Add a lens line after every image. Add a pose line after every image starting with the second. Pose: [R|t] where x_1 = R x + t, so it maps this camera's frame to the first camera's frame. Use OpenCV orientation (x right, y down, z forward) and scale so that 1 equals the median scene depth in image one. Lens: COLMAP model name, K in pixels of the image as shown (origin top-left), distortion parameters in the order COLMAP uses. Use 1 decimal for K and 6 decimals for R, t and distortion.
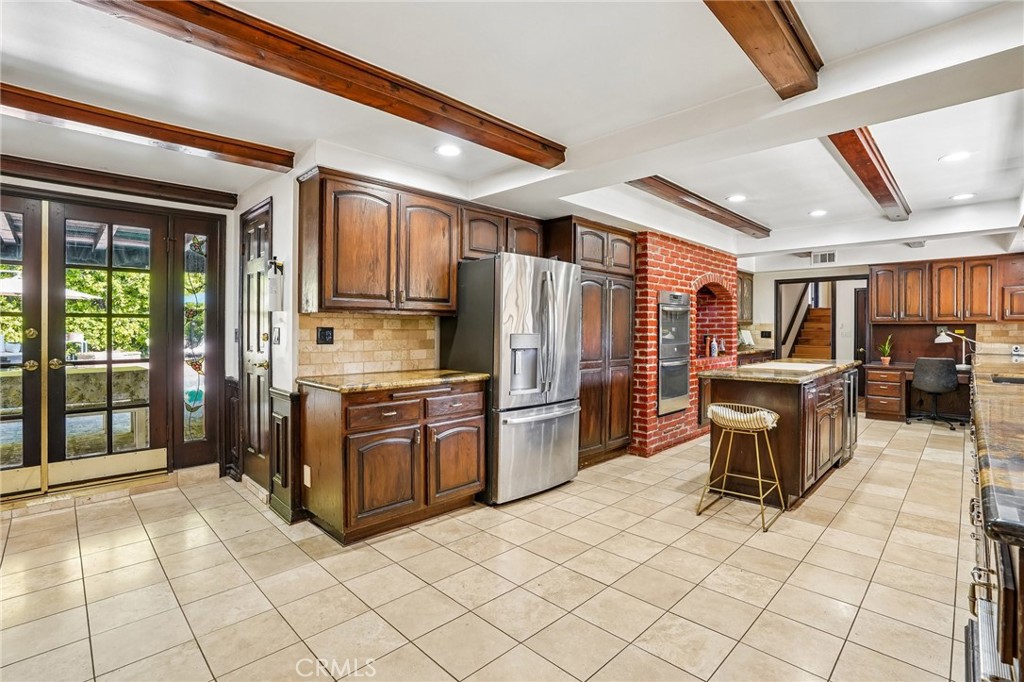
lens RADIAL K [[478.7, 0, 511.9], [0, 478.7, 332.7], [0, 0, 1]] dist [-0.073817, 0.030275]
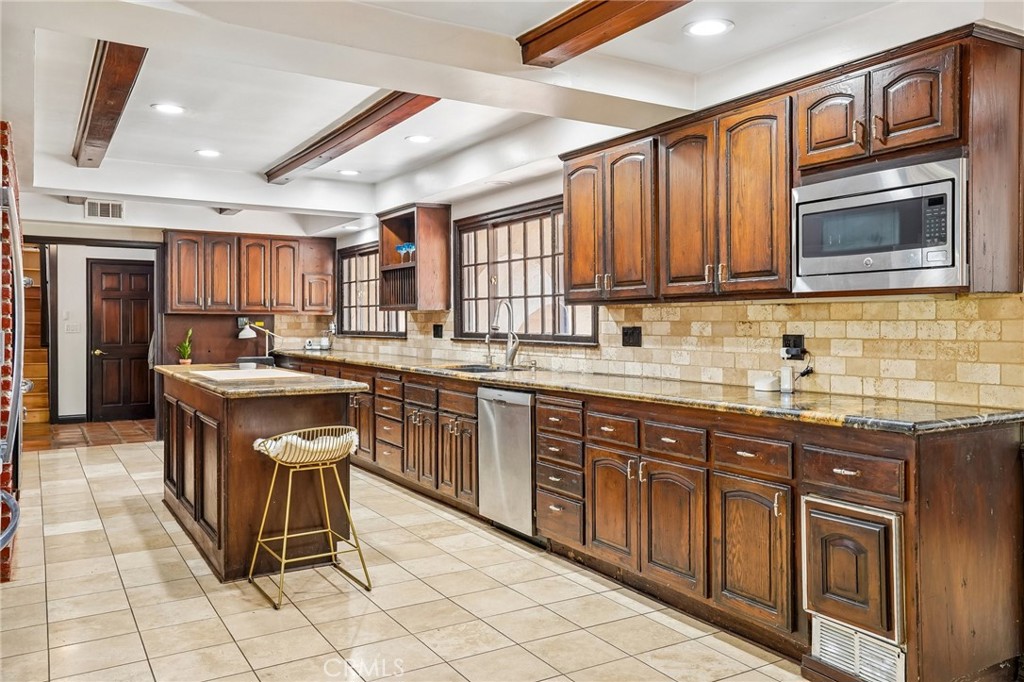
lens RADIAL K [[796.2, 0, 510.4], [0, 796.2, 327.3], [0, 0, 1]] dist [-0.005701, 0.064062]
pose [[0.240977, -0.006424, 0.970510, -0.523236], [0.005476, 0.999971, 0.005260, -0.002641], [-0.970515, 0.004047, 0.241005, 0.375975]]
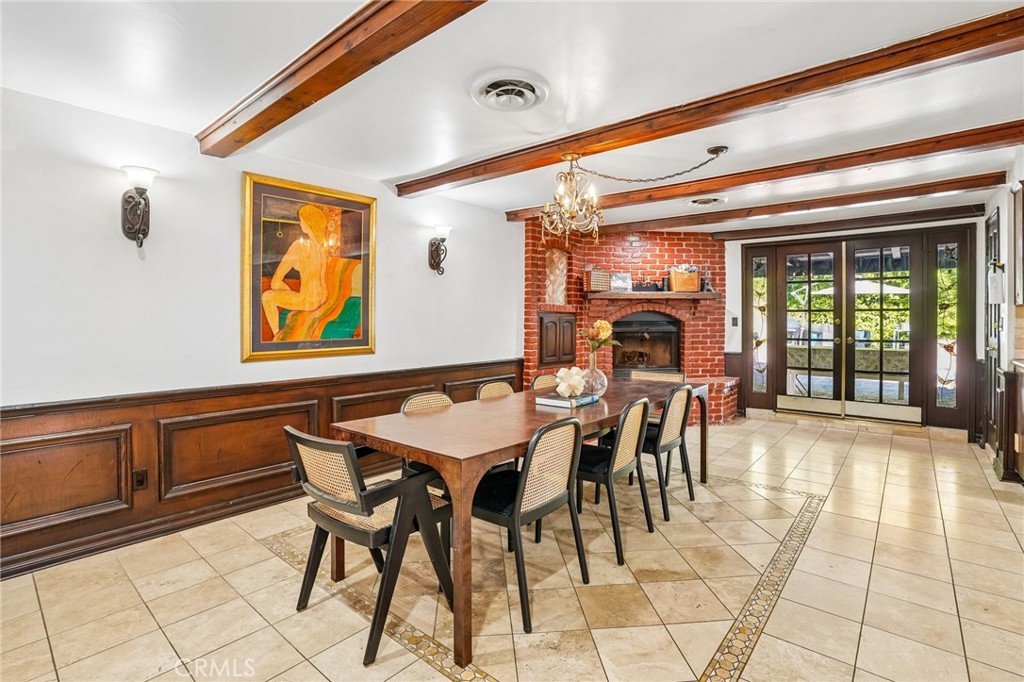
lens RADIAL K [[481.1, 0, 513.4], [0, 481.1, 322.3], [0, 0, 1]] dist [-0.068396, 0.025728]
pose [[0.082346, 0.003688, -0.996597, 0.501766], [-0.004560, 0.999984, 0.003324, 0.003286], [0.996593, 0.004270, 0.082362, -0.293447]]
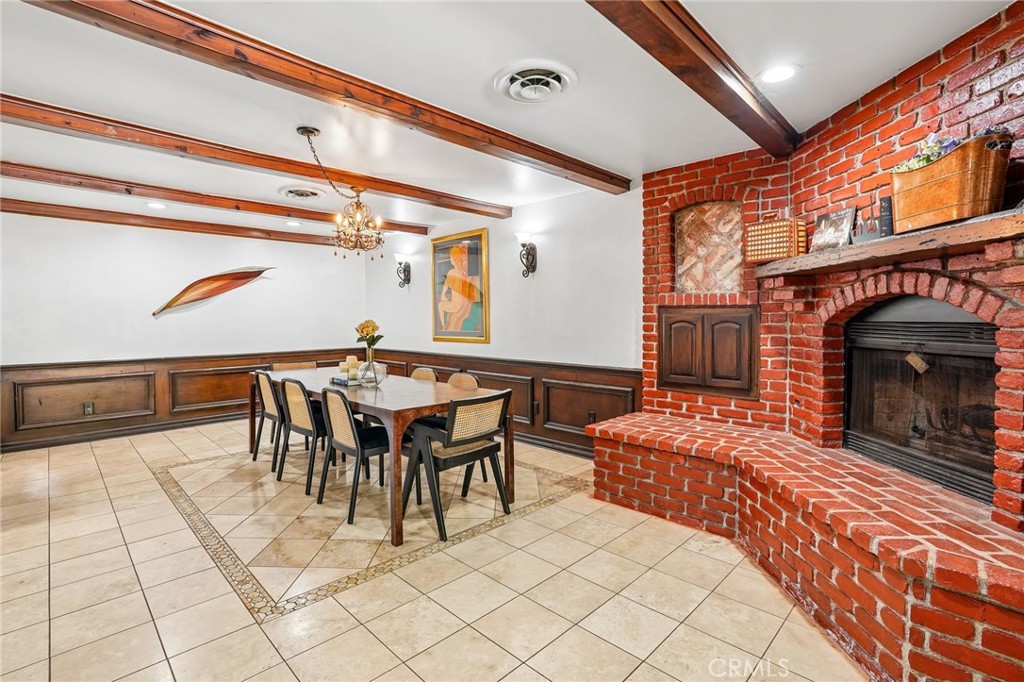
lens RADIAL K [[481.1, 0, 513.4], [0, 481.1, 322.3], [0, 0, 1]] dist [-0.068396, 0.025728]
pose [[-0.999969, 0.002341, -0.007499, -0.652893], [0.002220, 0.999867, 0.016139, -0.008288], [0.007536, 0.016122, -0.999842, 0.931930]]
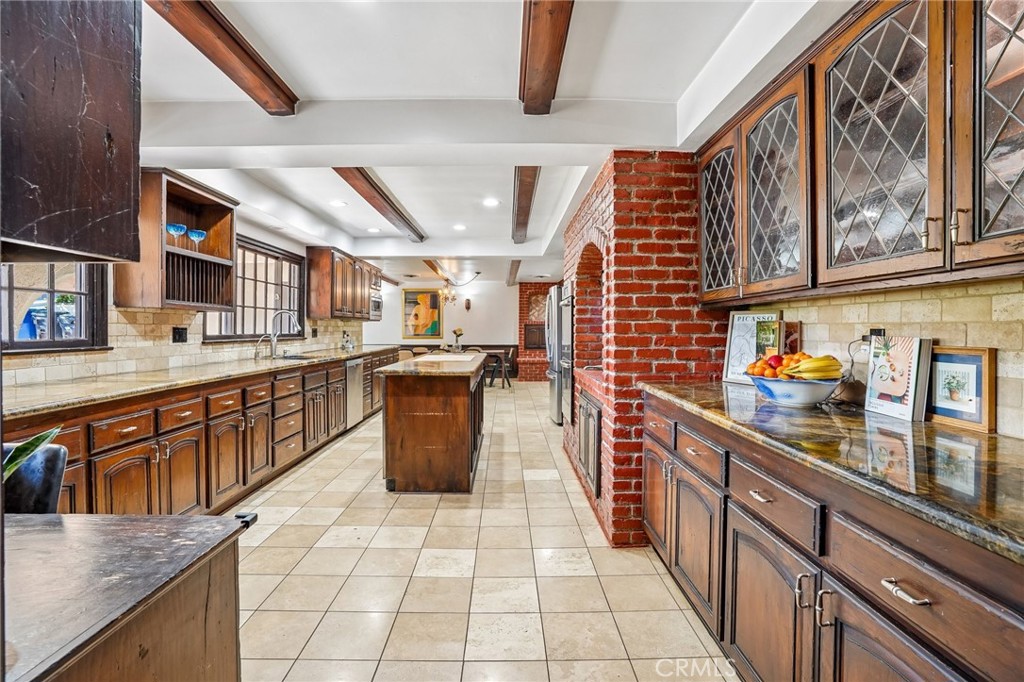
lens RADIAL K [[478.7, 0, 511.9], [0, 478.7, 332.7], [0, 0, 1]] dist [-0.073817, 0.030275]
pose [[-0.695552, 0.002470, -0.718471, 1.472796], [-0.008127, 0.999903, 0.011306, -0.005204], [0.718430, 0.013703, -0.695465, 2.153580]]
